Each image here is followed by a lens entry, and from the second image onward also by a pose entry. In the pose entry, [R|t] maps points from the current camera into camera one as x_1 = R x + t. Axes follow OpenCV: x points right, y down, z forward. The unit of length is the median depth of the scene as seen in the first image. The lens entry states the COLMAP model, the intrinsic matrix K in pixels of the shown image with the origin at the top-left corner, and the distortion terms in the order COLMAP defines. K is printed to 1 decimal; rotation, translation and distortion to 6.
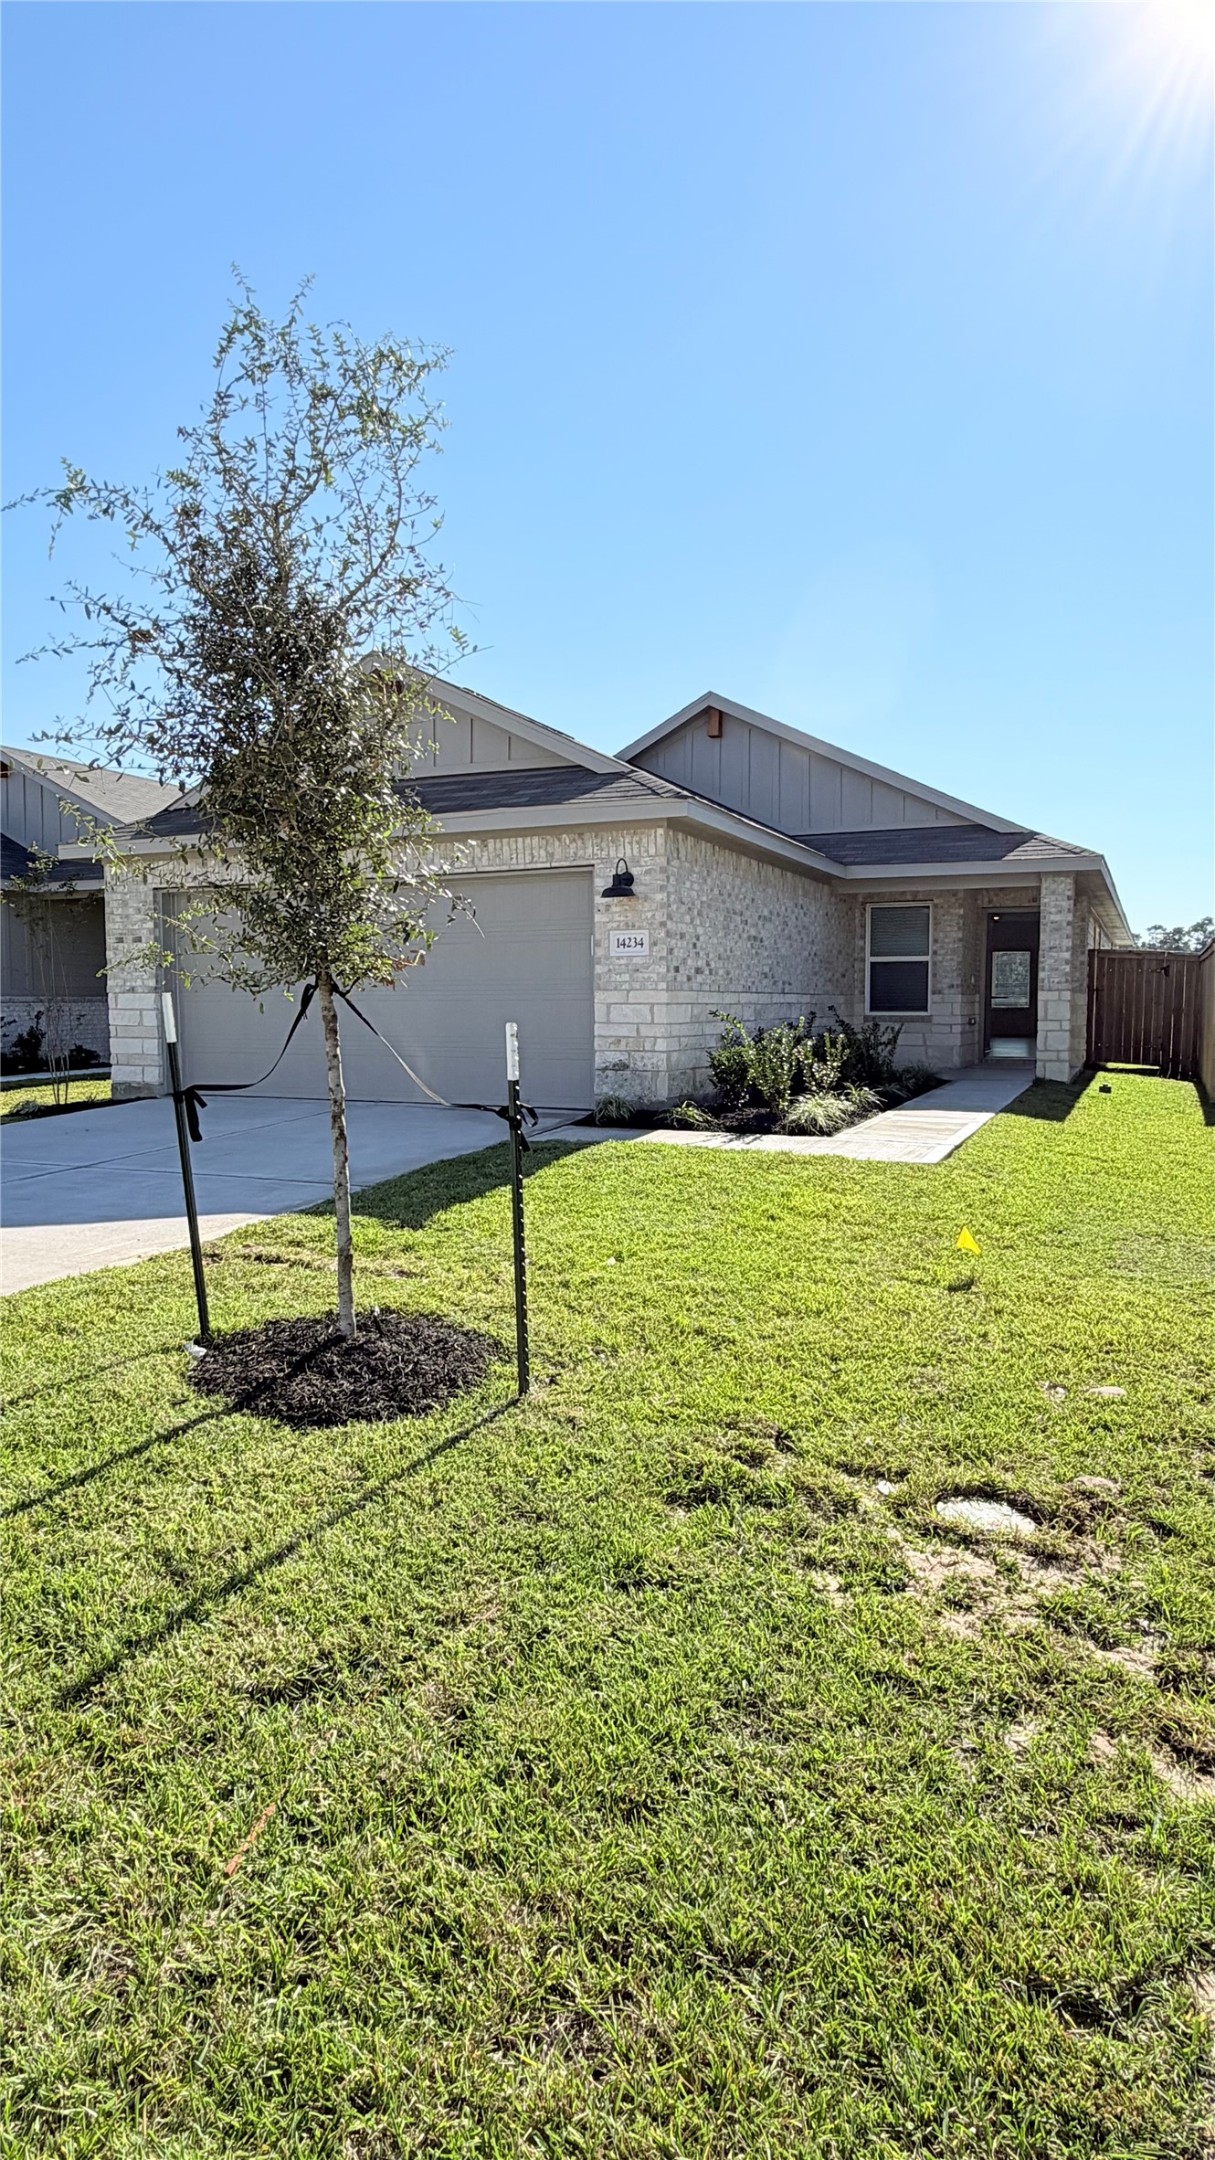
lens RADIAL K [[1220.8, 0, 613.4], [0, 1220.8, 1082.6], [0, 0, 1]] dist [0.000382, 0.000062]
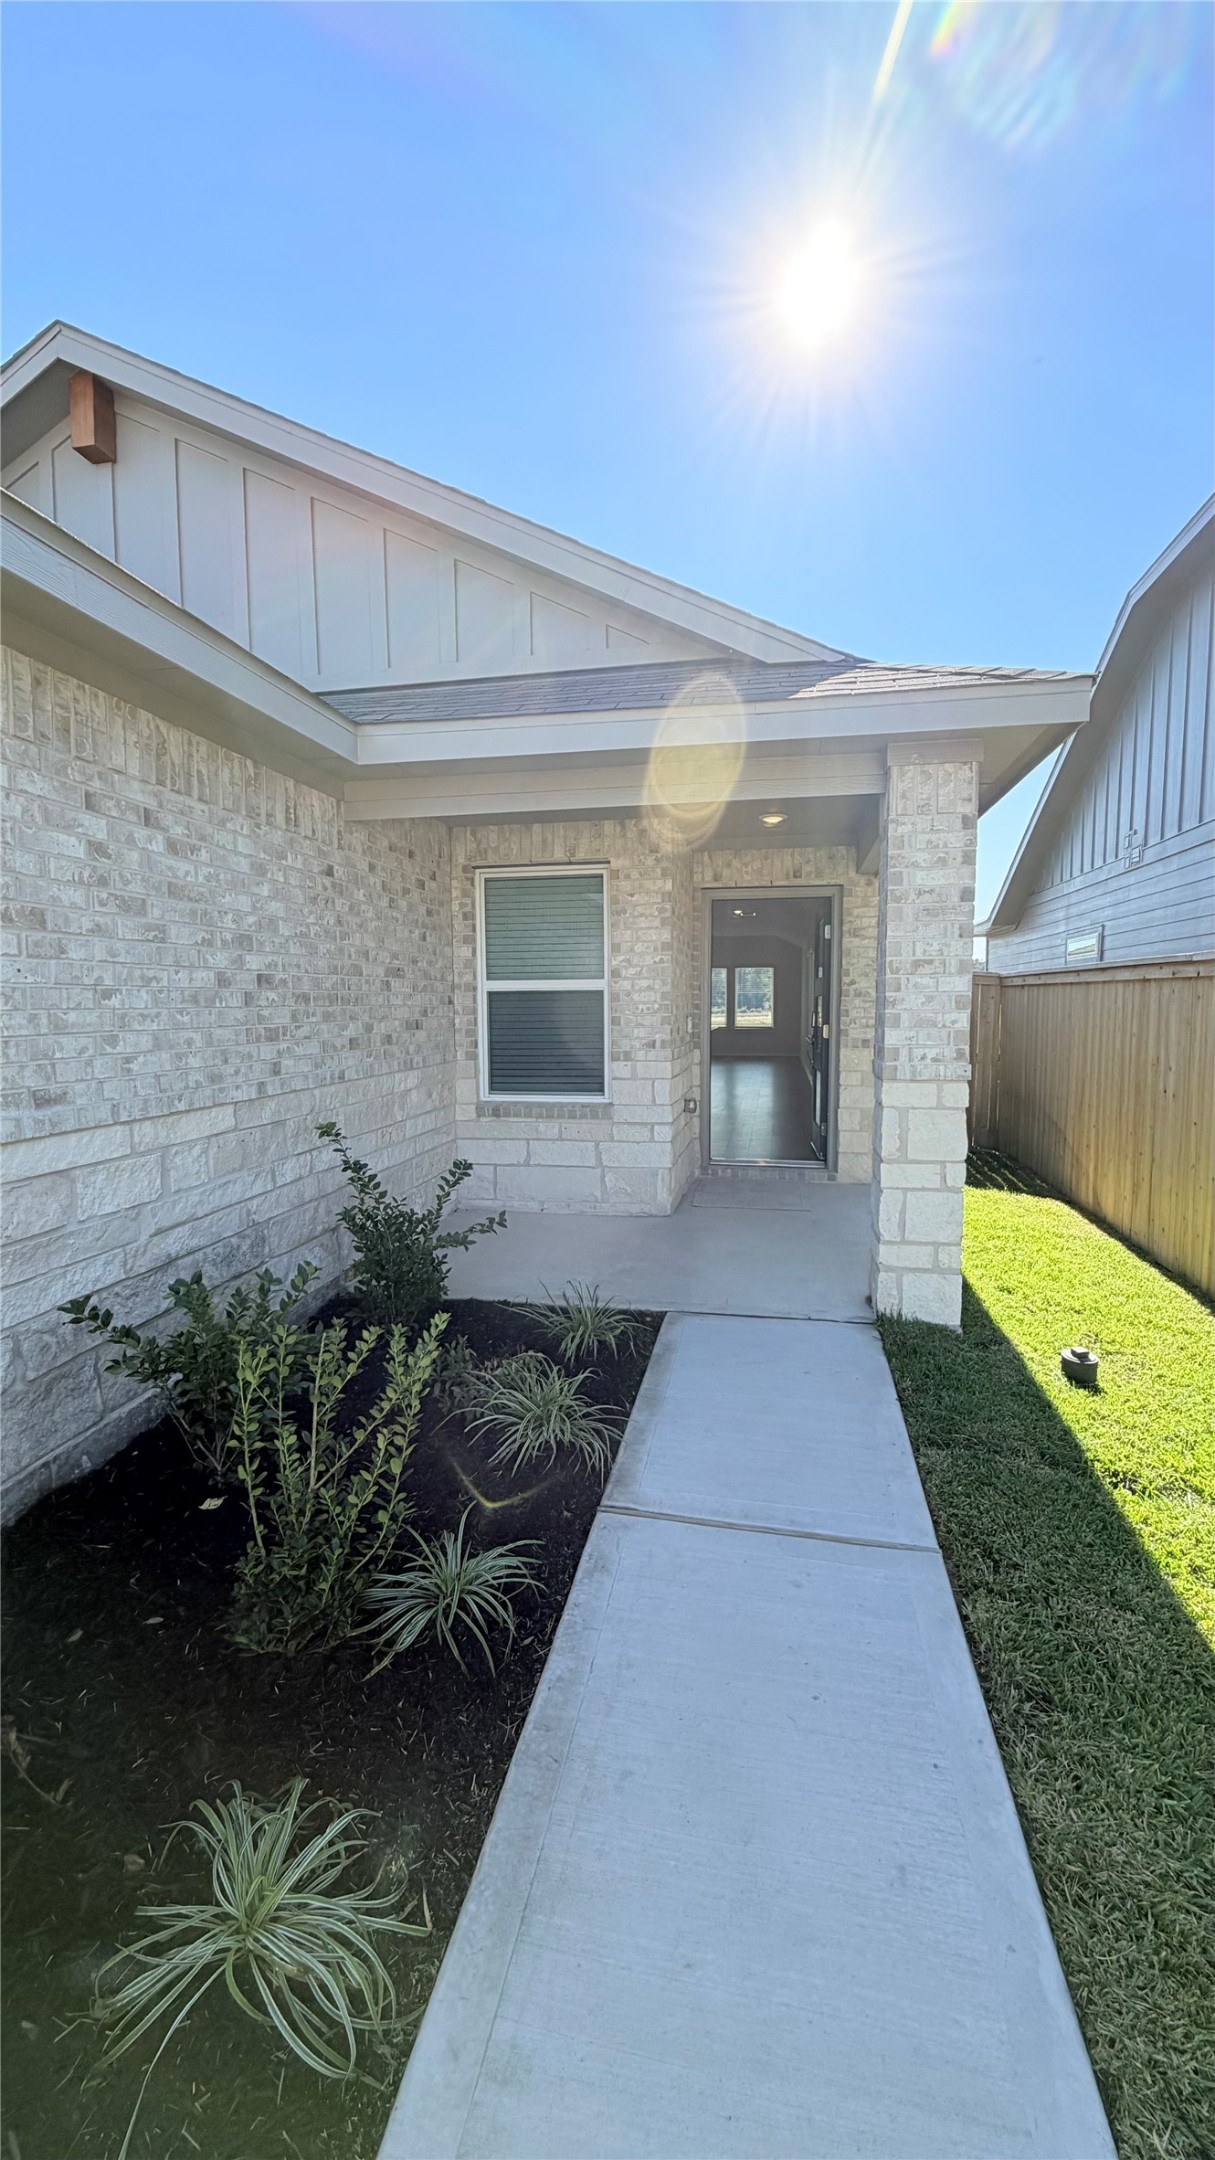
lens RADIAL K [[856.1, 0, 608.3], [0, 856.1, 1075.8], [0, 0, 1]] dist [-0.000298, 0.000928]
pose [[0.974476, -0.025695, 0.223016, 0.211754], [0.021252, 0.999525, 0.022301, -0.084322], [-0.223483, -0.016992, 0.974560, 0.770647]]
